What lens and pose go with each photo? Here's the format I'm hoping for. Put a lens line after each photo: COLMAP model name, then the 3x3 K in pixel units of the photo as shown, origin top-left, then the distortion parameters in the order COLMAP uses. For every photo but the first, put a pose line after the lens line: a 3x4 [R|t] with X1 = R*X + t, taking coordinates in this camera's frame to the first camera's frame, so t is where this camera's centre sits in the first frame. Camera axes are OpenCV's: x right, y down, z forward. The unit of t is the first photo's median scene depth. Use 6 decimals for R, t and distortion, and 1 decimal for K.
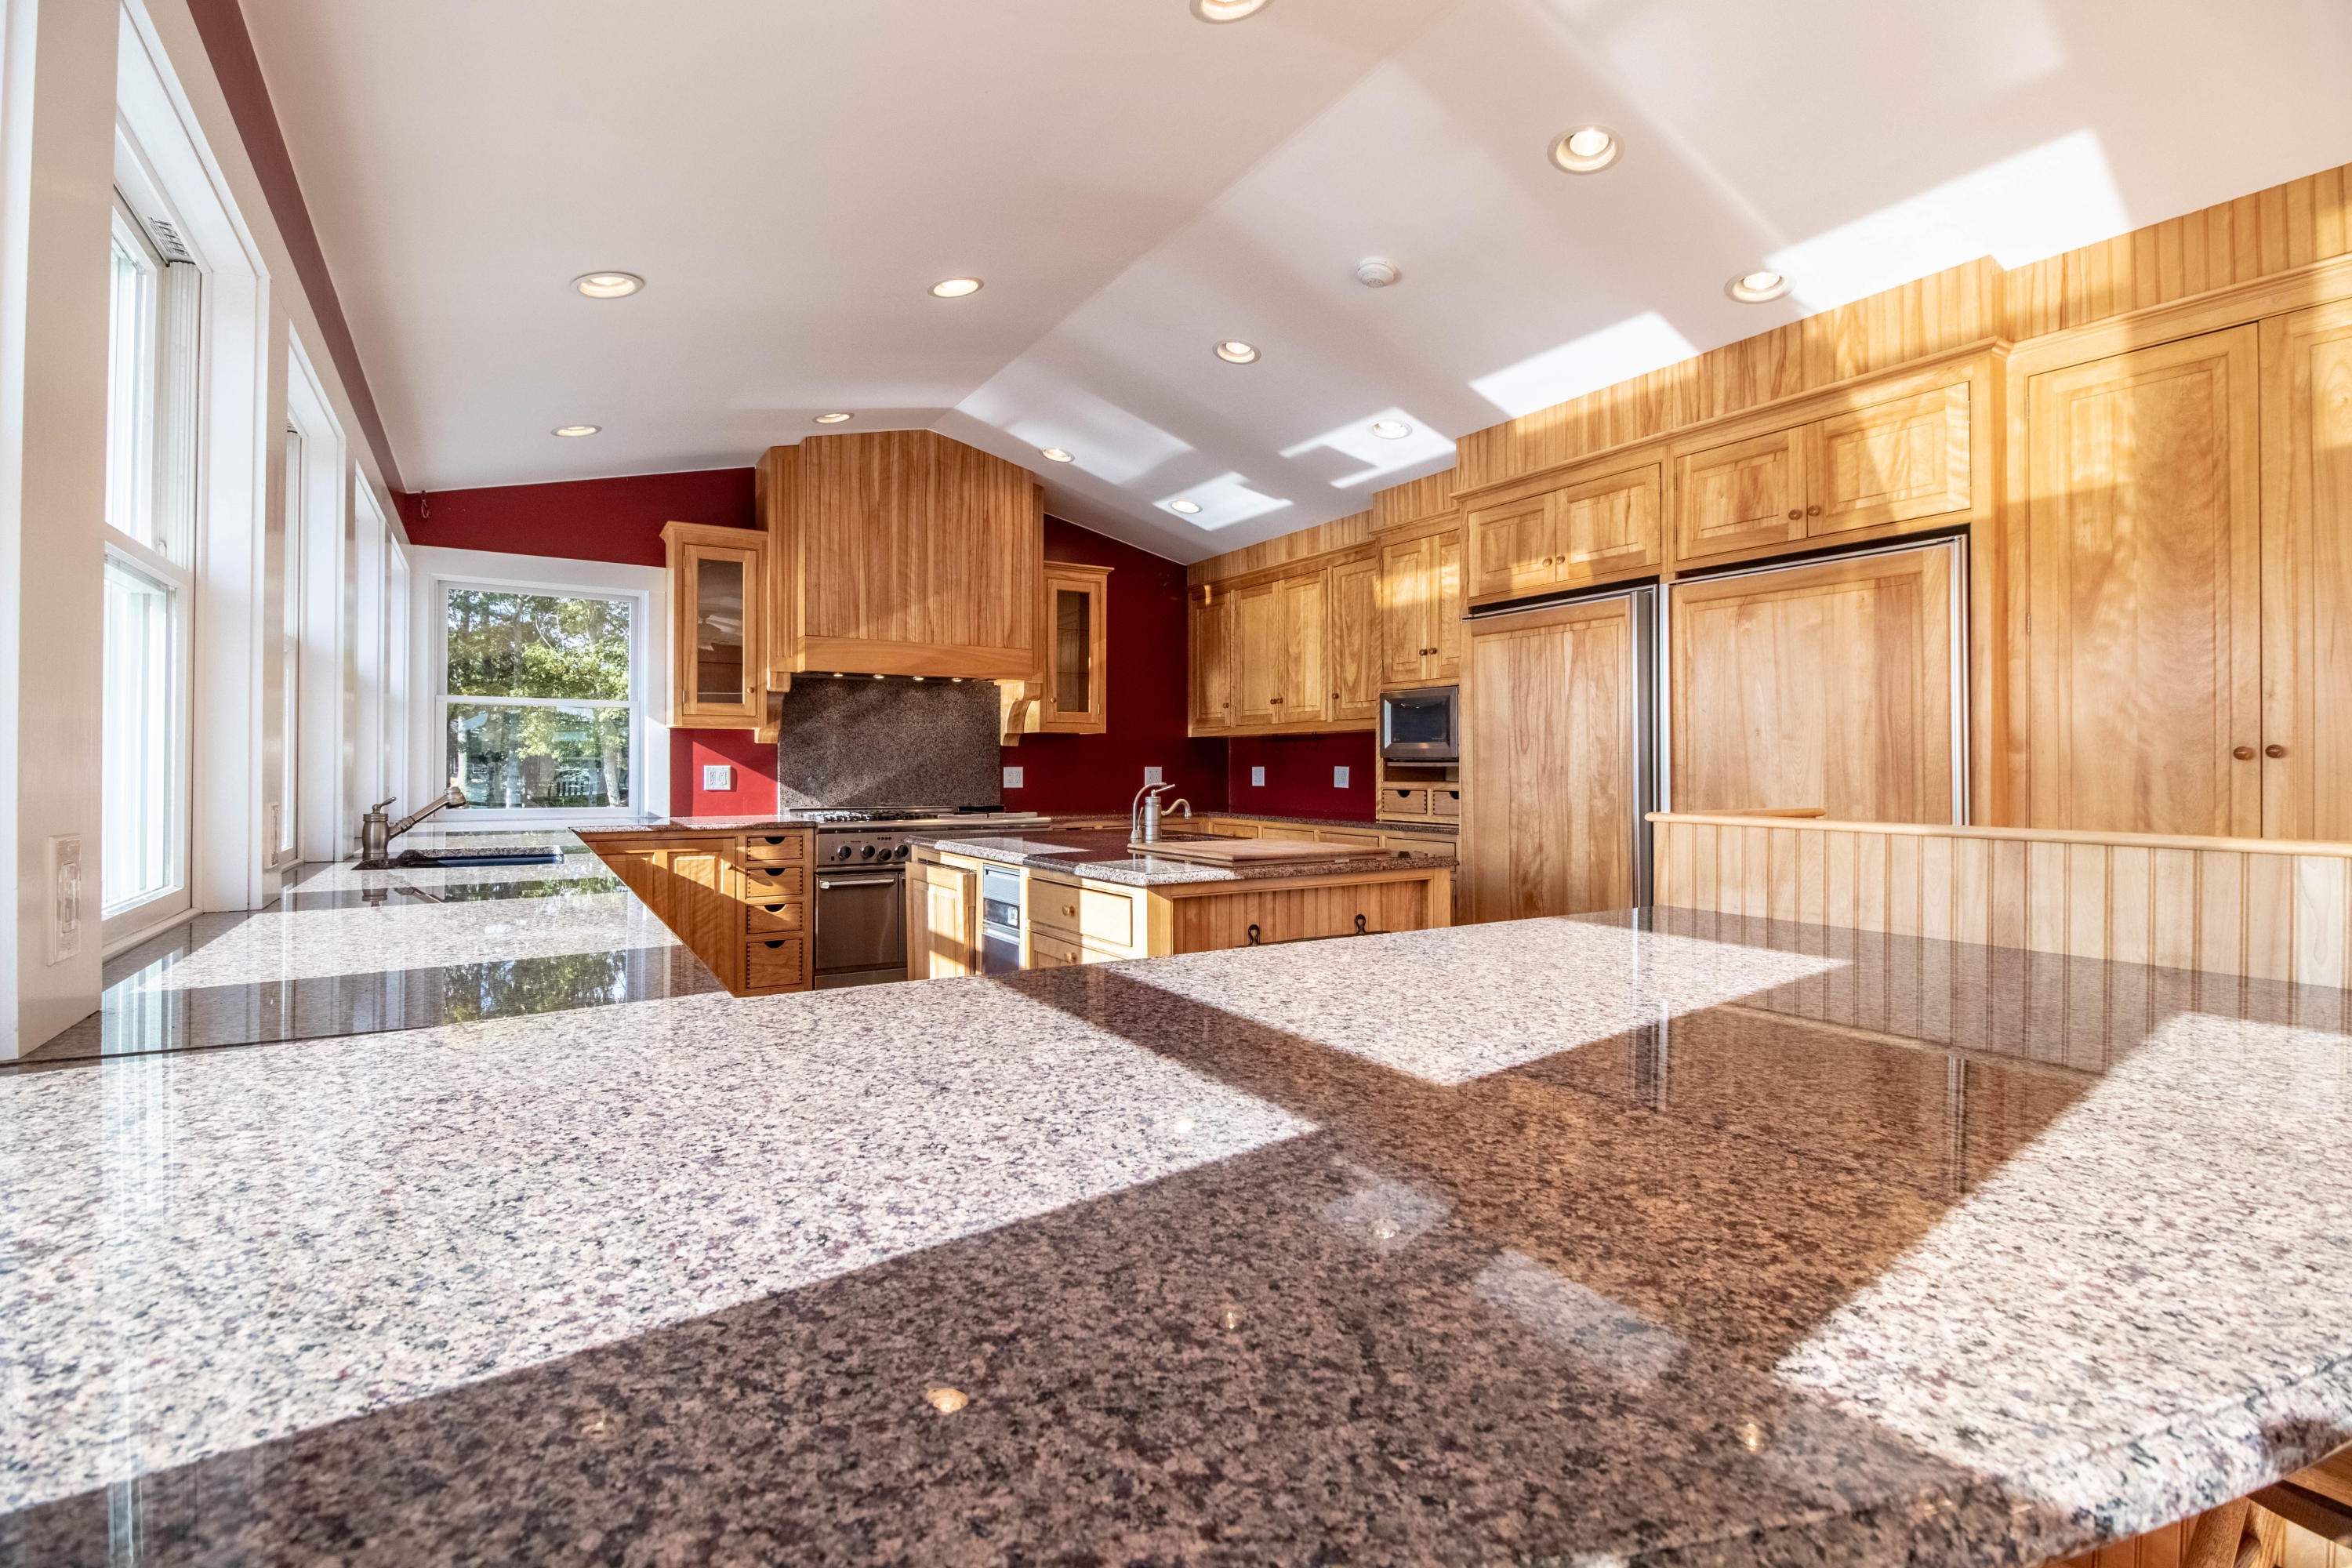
lens RADIAL K [[1086.3, 0, 1189.9], [0, 1086.3, 762.3], [0, 0, 1]] dist [-0.008807, -0.006102]
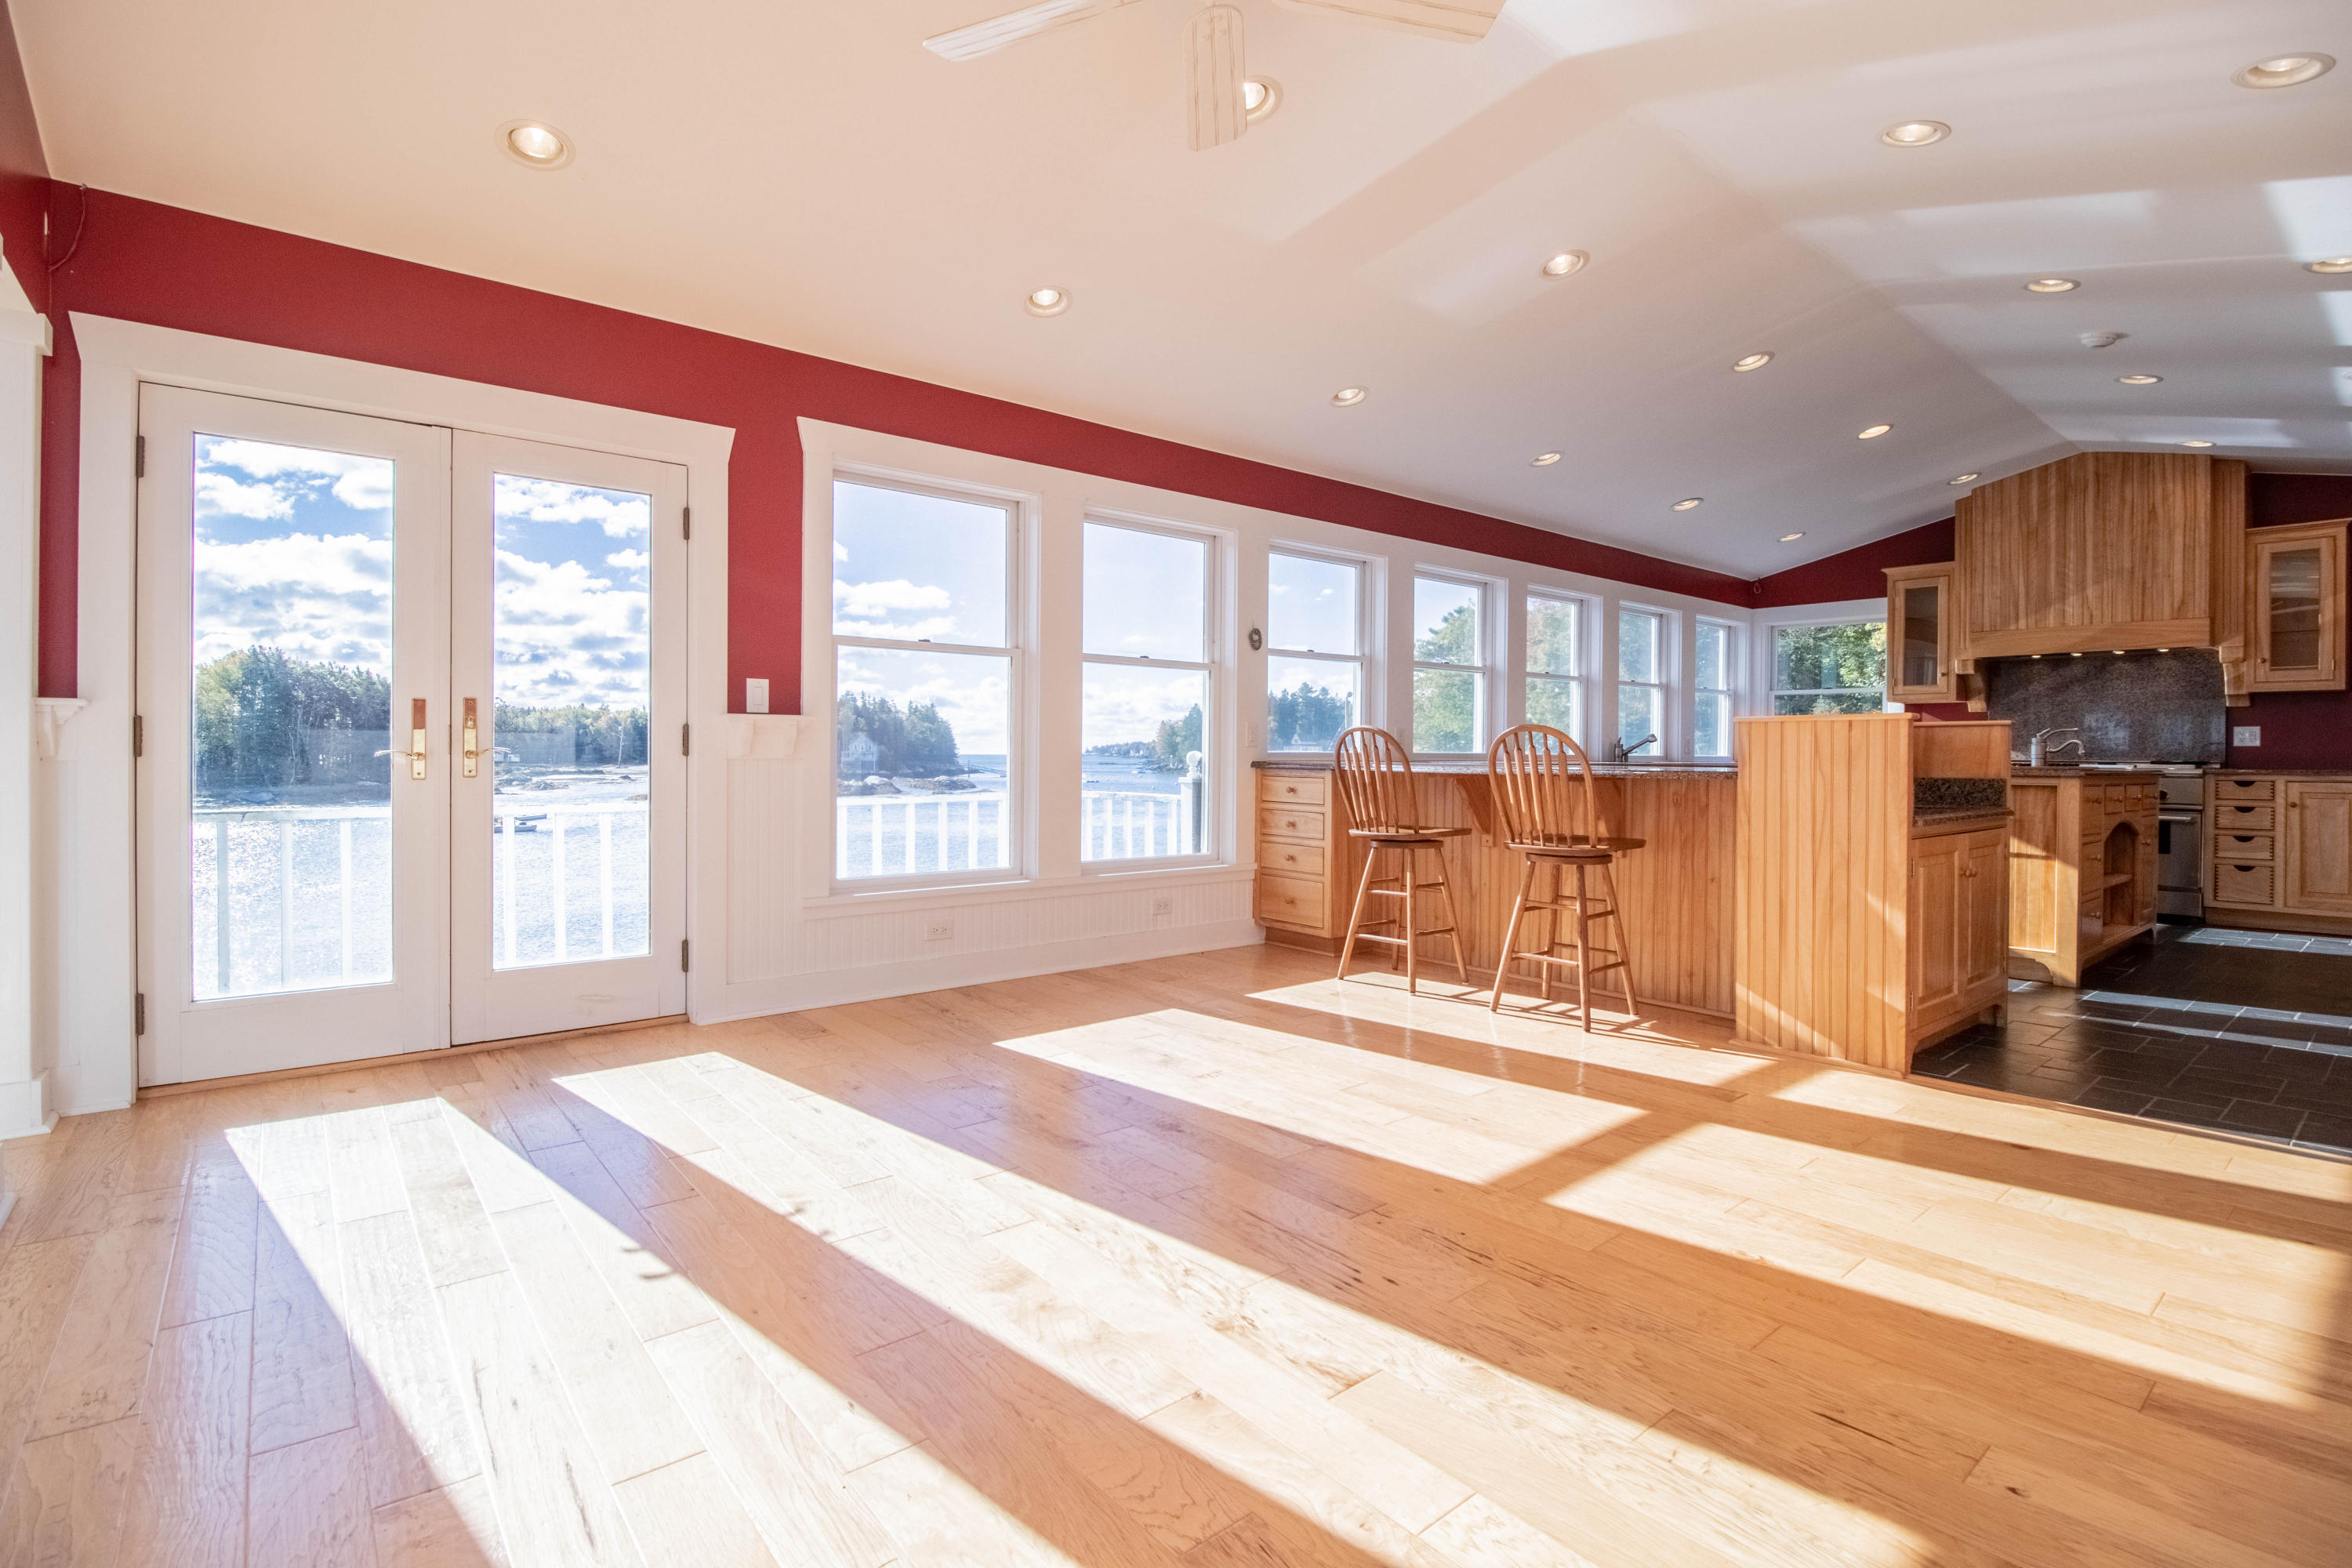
lens RADIAL K [[1086.3, 0, 1144.1], [0, 1086.3, 757.9], [0, 0, 1]] dist [-0.008807, -0.006102]
pose [[0.123457, 0.000917, -0.992350, 0.846013], [-0.001739, 0.999998, 0.000708, 0.041940], [0.992348, 0.001638, 0.123458, -0.209974]]
